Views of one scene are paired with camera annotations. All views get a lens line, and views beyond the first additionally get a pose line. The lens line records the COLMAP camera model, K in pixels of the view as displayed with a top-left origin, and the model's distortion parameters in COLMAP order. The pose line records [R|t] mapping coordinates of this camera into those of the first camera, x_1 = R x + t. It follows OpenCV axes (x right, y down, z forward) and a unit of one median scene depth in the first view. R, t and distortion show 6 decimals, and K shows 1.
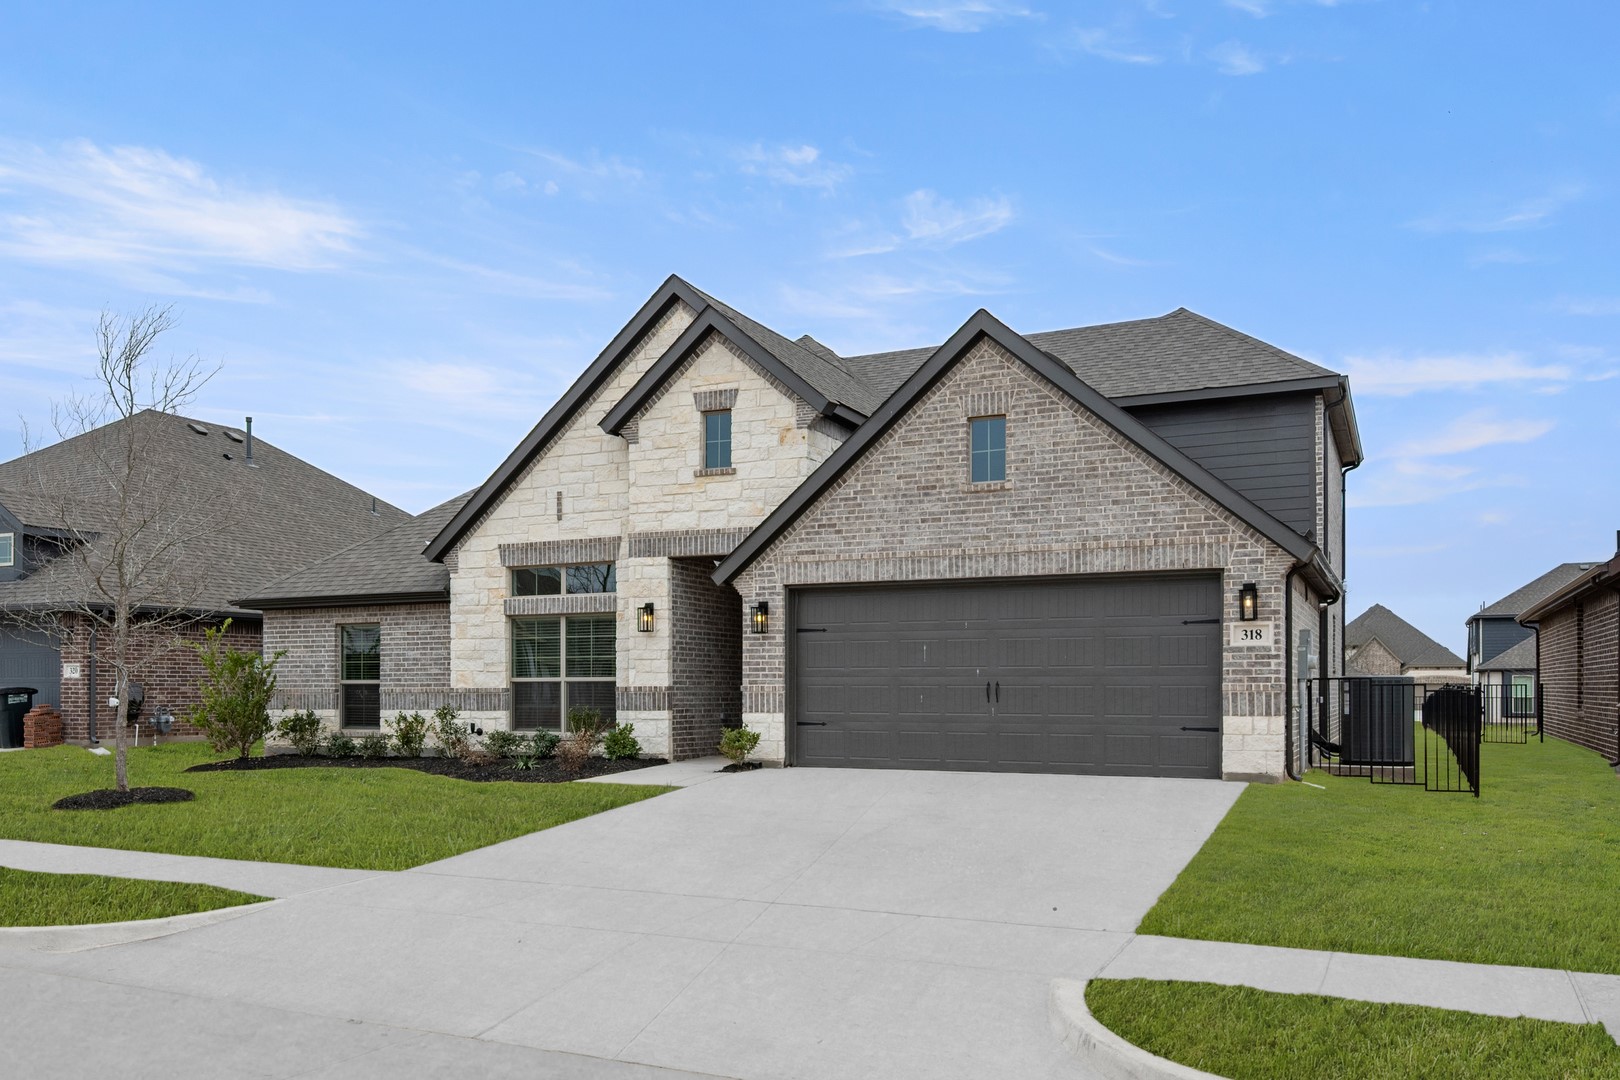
lens RADIAL K [[882.6, 0, 809.6], [0, 882.6, 529.9], [0, 0, 1]] dist [-0.005510, -0.000346]
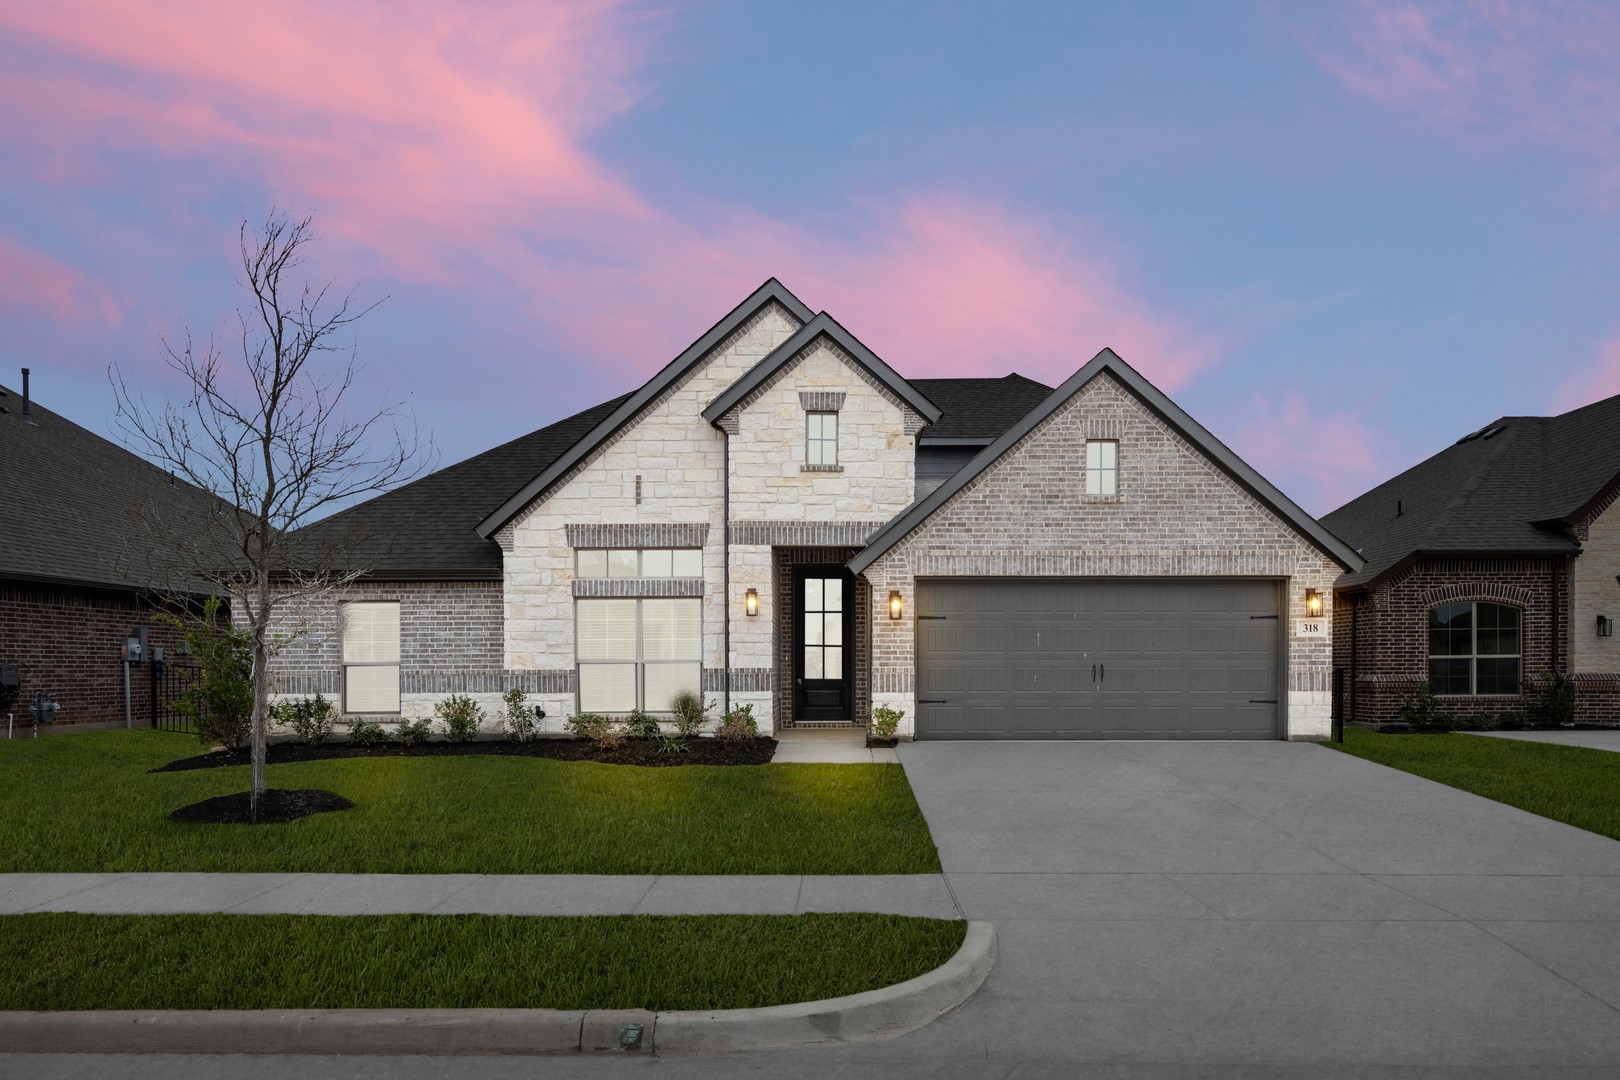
lens RADIAL K [[744.5, 0, 810.0], [0, 744.5, 554.5], [0, 0, 1]] dist [-0.003594, -0.000705]
pose [[0.950229, 0.048060, 0.307824, -0.439931], [-0.054688, 0.998420, 0.012936, 0.030815], [-0.306716, -0.029127, 0.951355, 0.160370]]
